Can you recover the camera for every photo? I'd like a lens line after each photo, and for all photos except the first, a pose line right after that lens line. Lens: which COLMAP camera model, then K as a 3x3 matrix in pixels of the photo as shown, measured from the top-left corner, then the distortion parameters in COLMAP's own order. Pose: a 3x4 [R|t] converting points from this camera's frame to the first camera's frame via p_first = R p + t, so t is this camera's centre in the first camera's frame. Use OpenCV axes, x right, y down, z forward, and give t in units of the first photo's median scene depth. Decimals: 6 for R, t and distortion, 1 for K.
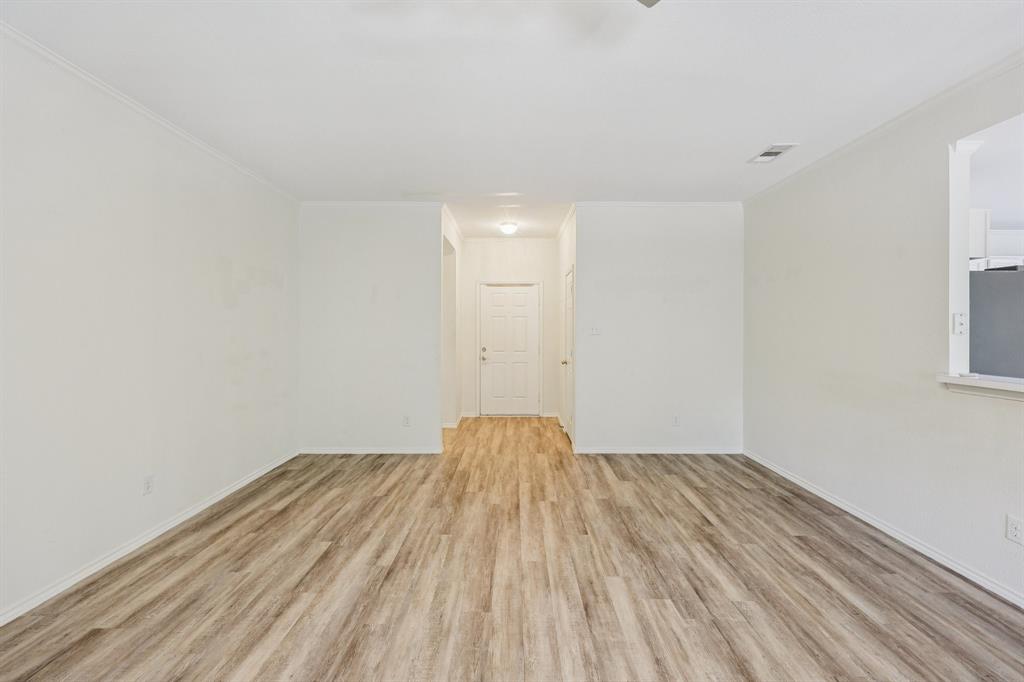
lens RADIAL K [[424.0, 0, 511.2], [0, 424.0, 326.4], [0, 0, 1]] dist [0.003467, -0.000400]
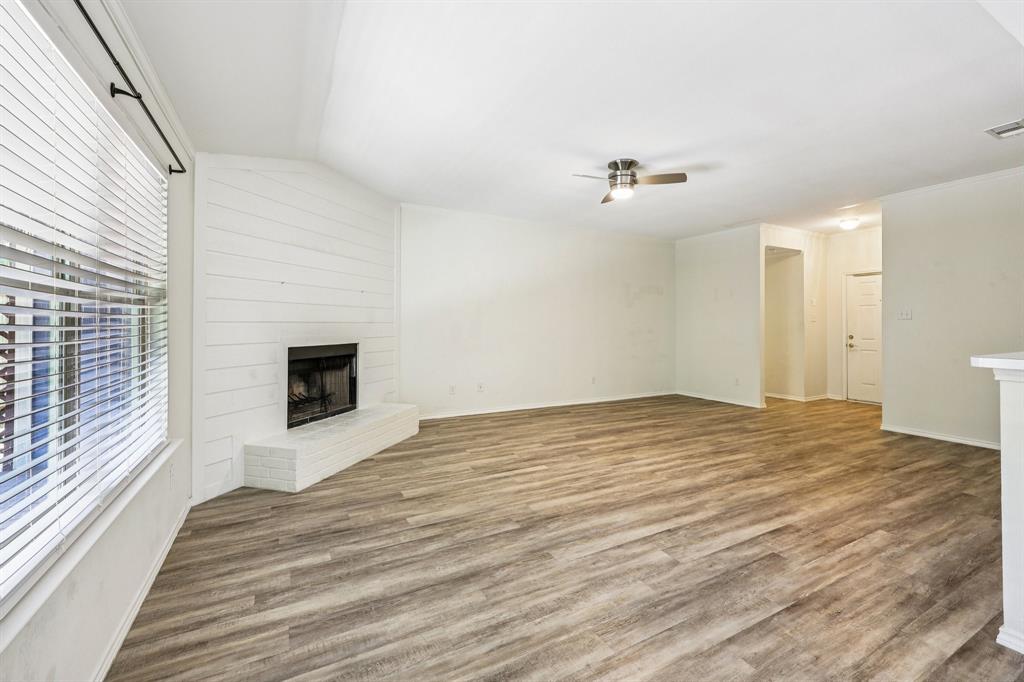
lens RADIAL K [[424.0, 0, 515.2], [0, 424.0, 325.5], [0, 0, 1]] dist [0.003467, -0.000400]
pose [[0.476571, 0.001944, -0.879134, 1.152397], [0.001950, 0.999993, 0.003268, 0.049879], [0.879134, -0.003271, 0.476564, -0.605173]]
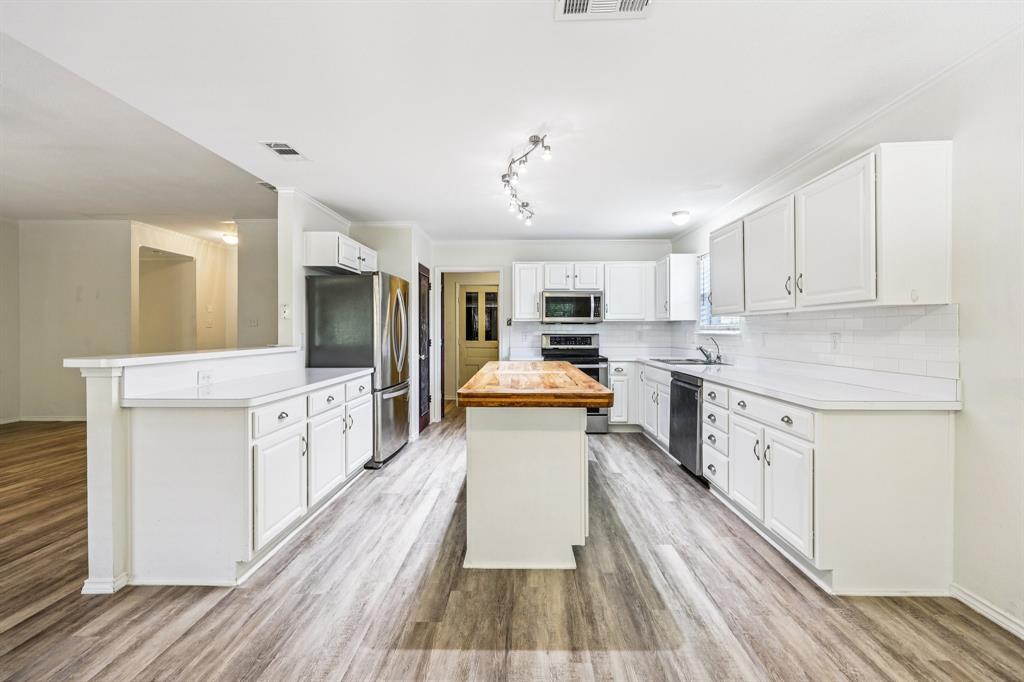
lens RADIAL K [[424.0, 0, 514.0], [0, 424.0, 333.5], [0, 0, 1]] dist [0.003467, -0.000400]
pose [[0.999725, -0.000001, -0.023439, 1.745580], [0.000241, 0.999947, 0.010276, 0.048130], [0.023438, -0.010279, 0.999672, -0.416442]]
